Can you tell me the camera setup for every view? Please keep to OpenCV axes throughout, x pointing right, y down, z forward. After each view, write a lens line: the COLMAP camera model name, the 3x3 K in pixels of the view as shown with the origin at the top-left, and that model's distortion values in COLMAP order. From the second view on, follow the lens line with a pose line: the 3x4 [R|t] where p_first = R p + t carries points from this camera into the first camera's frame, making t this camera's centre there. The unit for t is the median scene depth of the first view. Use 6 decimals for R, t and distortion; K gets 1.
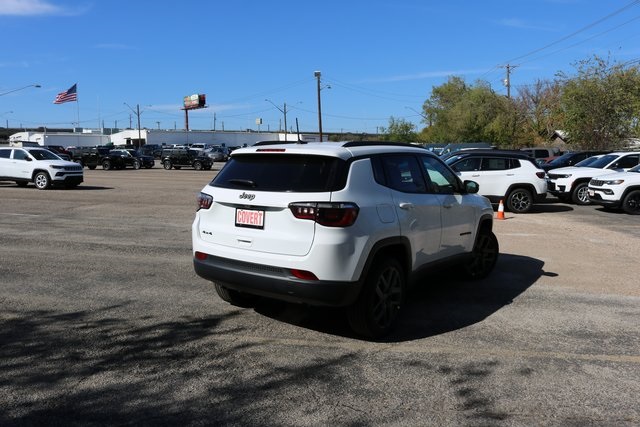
lens RADIAL K [[526.6, 0, 319.9], [0, 526.6, 218.2], [0, 0, 1]] dist [-0.145399, 0.108060]
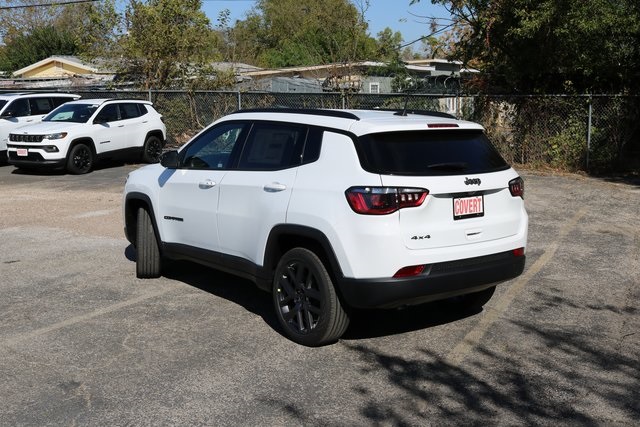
lens RADIAL K [[769.5, 0, 317.4], [0, 769.5, 214.0], [0, 0, 1]] dist [-0.070595, 0.000000]
pose [[0.307600, -0.149999, 0.939618, -1.373191], [0.110383, 0.986454, 0.121340, -0.165711], [-0.945092, 0.066393, 0.319990, 0.826063]]
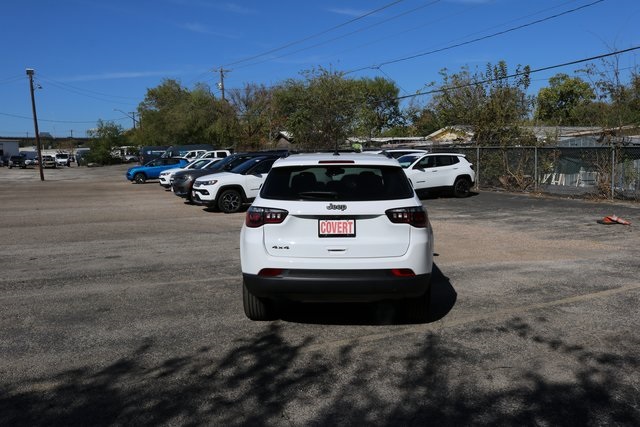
lens RADIAL K [[526.6, 0, 317.6], [0, 526.6, 216.1], [0, 0, 1]] dist [-0.145399, 0.108060]
pose [[0.840299, -0.081140, 0.536017, -0.717890], [0.084613, 0.996248, 0.018162, -0.045028], [-0.535480, 0.030093, 0.844012, 0.136235]]
